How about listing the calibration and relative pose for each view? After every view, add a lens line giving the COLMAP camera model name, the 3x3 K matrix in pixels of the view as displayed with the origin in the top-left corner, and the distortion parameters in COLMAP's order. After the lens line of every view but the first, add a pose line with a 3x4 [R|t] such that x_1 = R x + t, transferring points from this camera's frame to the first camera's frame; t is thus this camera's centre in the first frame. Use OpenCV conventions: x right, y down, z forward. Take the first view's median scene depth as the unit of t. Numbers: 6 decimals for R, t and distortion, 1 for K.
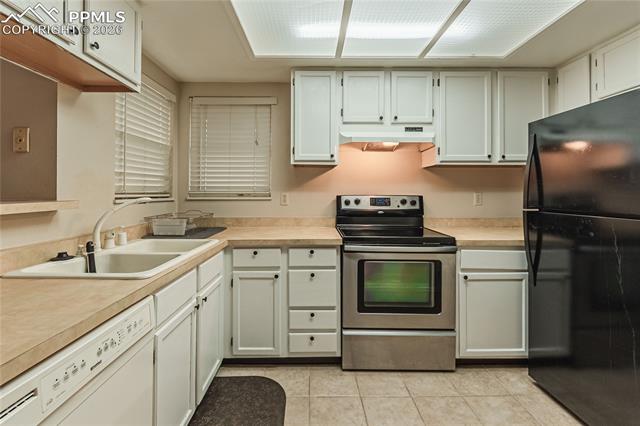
lens RADIAL K [[280.3, 0, 312.6], [0, 280.3, 189.6], [0, 0, 1]] dist [0.010365, -0.005445]
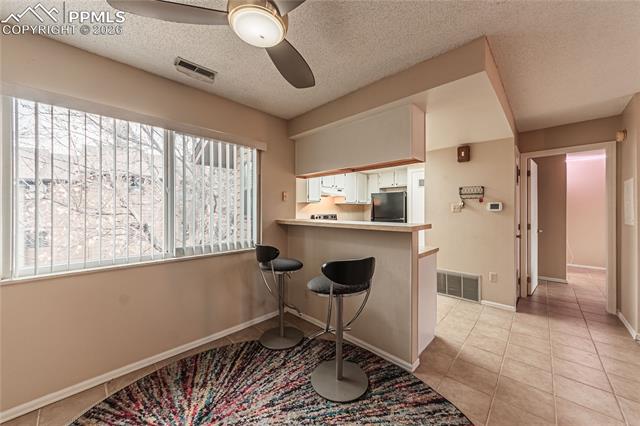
lens RADIAL K [[232.6, 0, 315.1], [0, 232.6, 209.0], [0, 0, 1]] dist [-0.001226, -0.000918]
pose [[0.699048, 0.002329, 0.715071, -1.472527], [-0.003555, 0.999994, 0.000218, -0.036673], [-0.715066, -0.002694, 0.699051, -0.422252]]
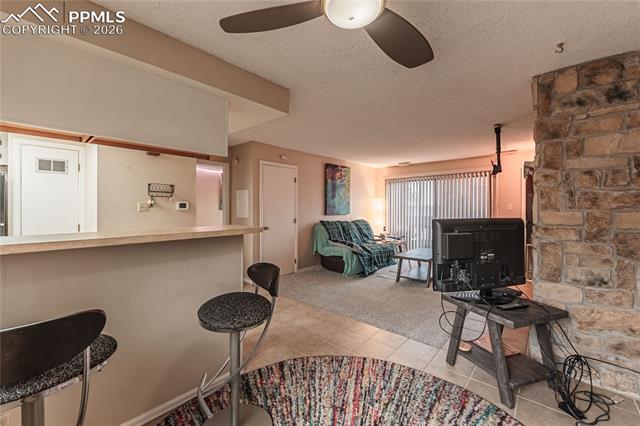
lens RADIAL K [[259.5, 0, 322.6], [0, 259.5, 207.1], [0, 0, 1]] dist [-0.000431, -0.000953]
pose [[-0.747017, -0.008136, 0.664755, -1.469691], [-0.013645, 0.999902, -0.003095, -0.053378], [-0.664665, -0.011382, -0.747055, 0.407311]]
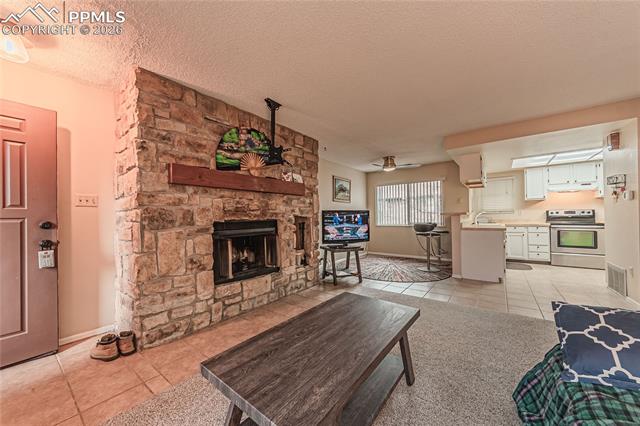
lens RADIAL K [[232.6, 0, 324.1], [0, 232.6, 214.7], [0, 0, 1]] dist [-0.001226, -0.000918]
pose [[0.798931, -0.024098, -0.600939, -0.309865], [0.026199, 0.999643, -0.005255, 0.018009], [0.600851, -0.011545, 0.799277, -2.274088]]
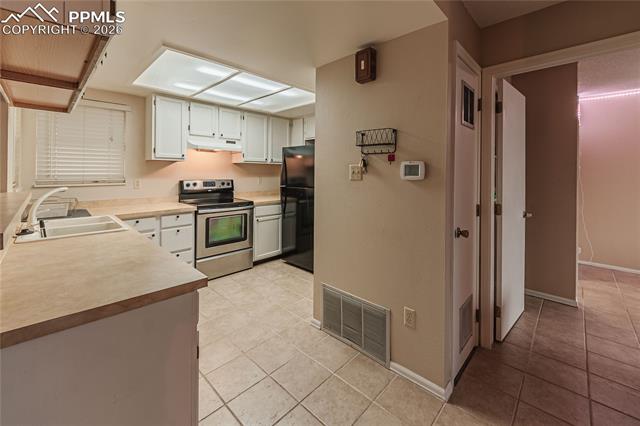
lens RADIAL K [[265.5, 0, 310.9], [0, 265.5, 167.9], [0, 0, 1]] dist [-0.013076, -0.000069]
pose [[0.708057, 0.011560, 0.706061, -0.470226], [-0.011848, 0.999920, -0.004489, -0.055022], [-0.706056, -0.005187, 0.708137, -0.545819]]
